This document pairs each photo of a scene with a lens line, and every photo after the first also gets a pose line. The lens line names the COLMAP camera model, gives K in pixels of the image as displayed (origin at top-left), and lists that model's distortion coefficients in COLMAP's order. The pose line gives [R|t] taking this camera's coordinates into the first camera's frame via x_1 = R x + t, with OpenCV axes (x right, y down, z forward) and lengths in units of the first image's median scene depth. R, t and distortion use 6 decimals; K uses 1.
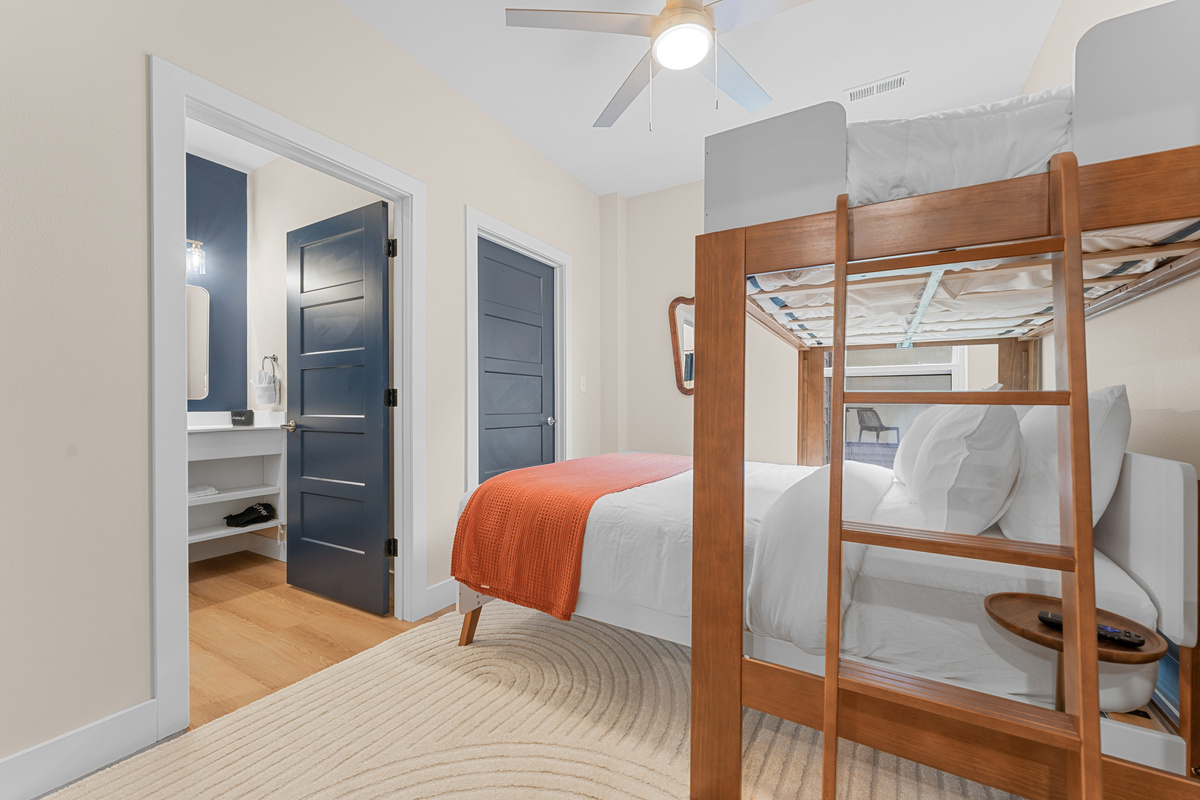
lens RADIAL K [[481.7, 0, 597.8], [0, 481.7, 403.1], [0, 0, 1]] dist [-0.004431, 0.000737]
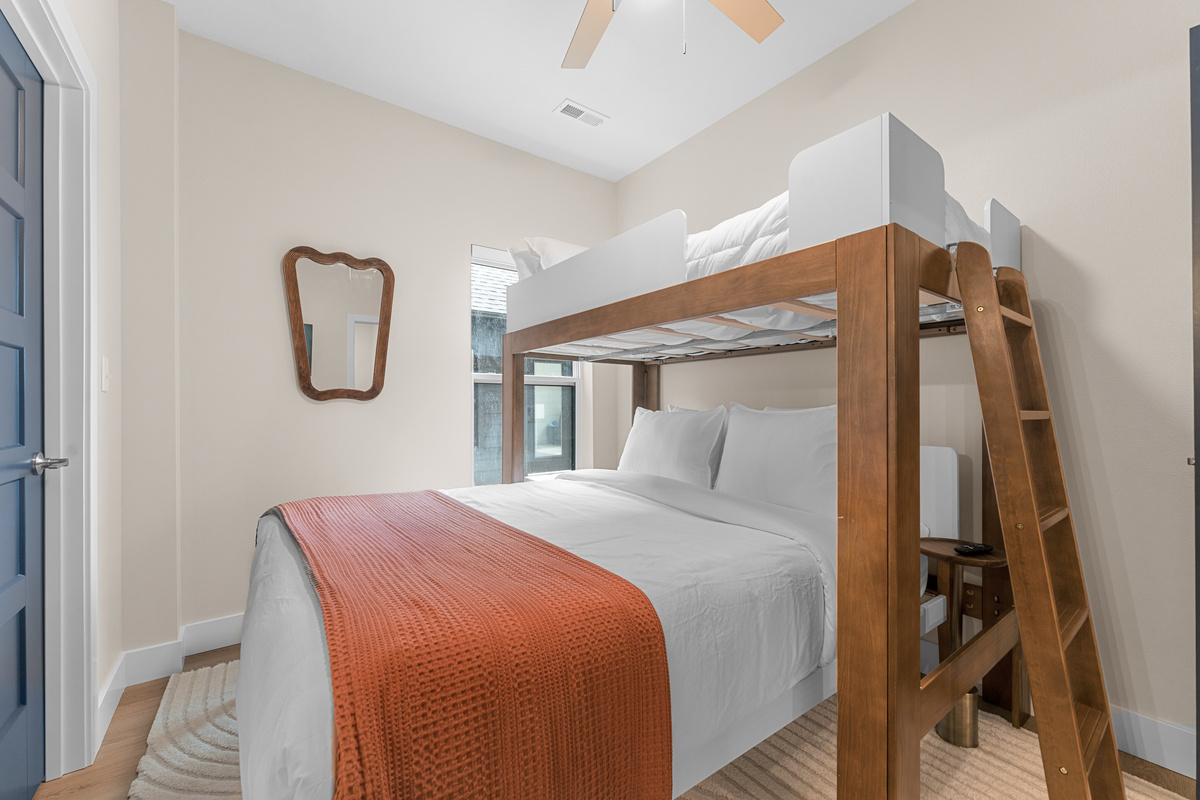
lens RADIAL K [[481.7, 0, 596.3], [0, 481.7, 401.4], [0, 0, 1]] dist [-0.004431, 0.000737]
pose [[0.382786, 0.007174, 0.923809, -0.604786], [-0.000487, 0.999971, -0.007564, -0.022953], [-0.923837, 0.002446, 0.382778, 0.902339]]
